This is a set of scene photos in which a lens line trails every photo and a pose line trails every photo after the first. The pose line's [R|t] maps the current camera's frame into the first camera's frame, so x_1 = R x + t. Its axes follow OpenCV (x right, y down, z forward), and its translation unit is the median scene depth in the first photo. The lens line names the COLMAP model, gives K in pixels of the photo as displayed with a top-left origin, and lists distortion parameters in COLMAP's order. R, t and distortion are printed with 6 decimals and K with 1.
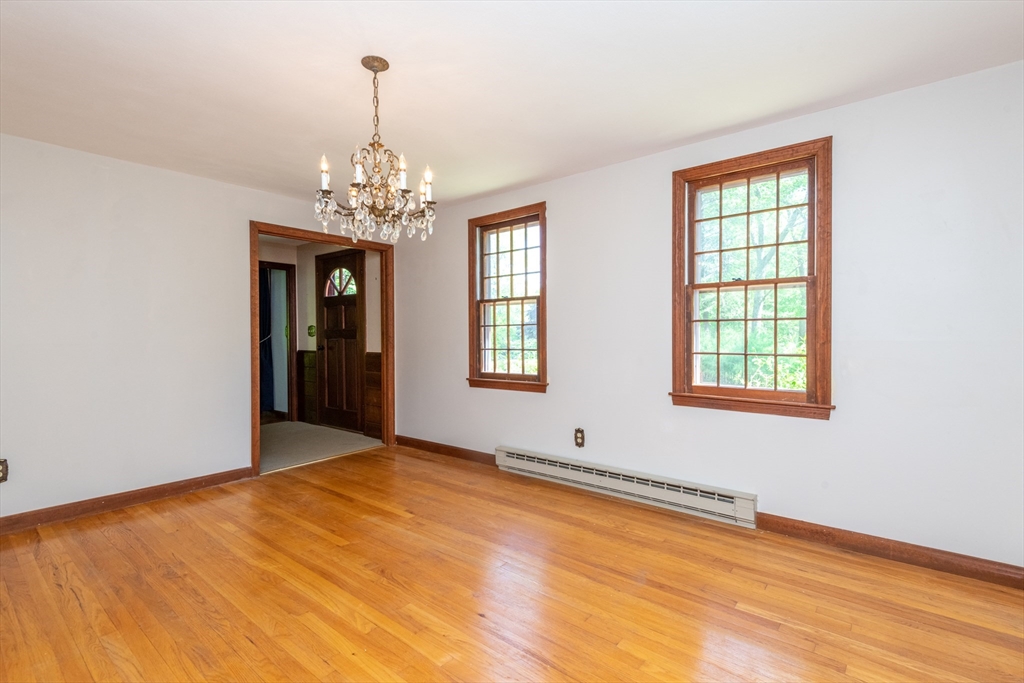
lens RADIAL K [[465.0, 0, 512.9], [0, 465.0, 343.5], [0, 0, 1]] dist [-0.002583, -0.003629]
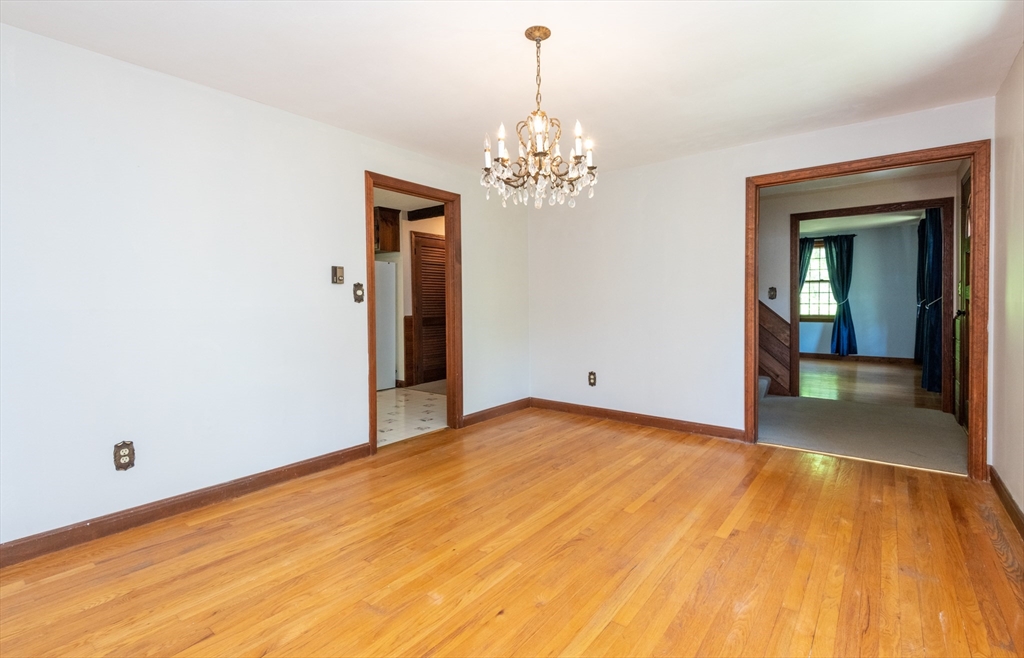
lens RADIAL K [[469.7, 0, 526.3], [0, 469.7, 298.3], [0, 0, 1]] dist [0.001510, -0.000578]
pose [[0.032971, 0.002664, -0.999453, 0.598161], [-0.015634, 0.999875, 0.002149, -0.013732], [0.999334, 0.015555, 0.033009, 0.726012]]
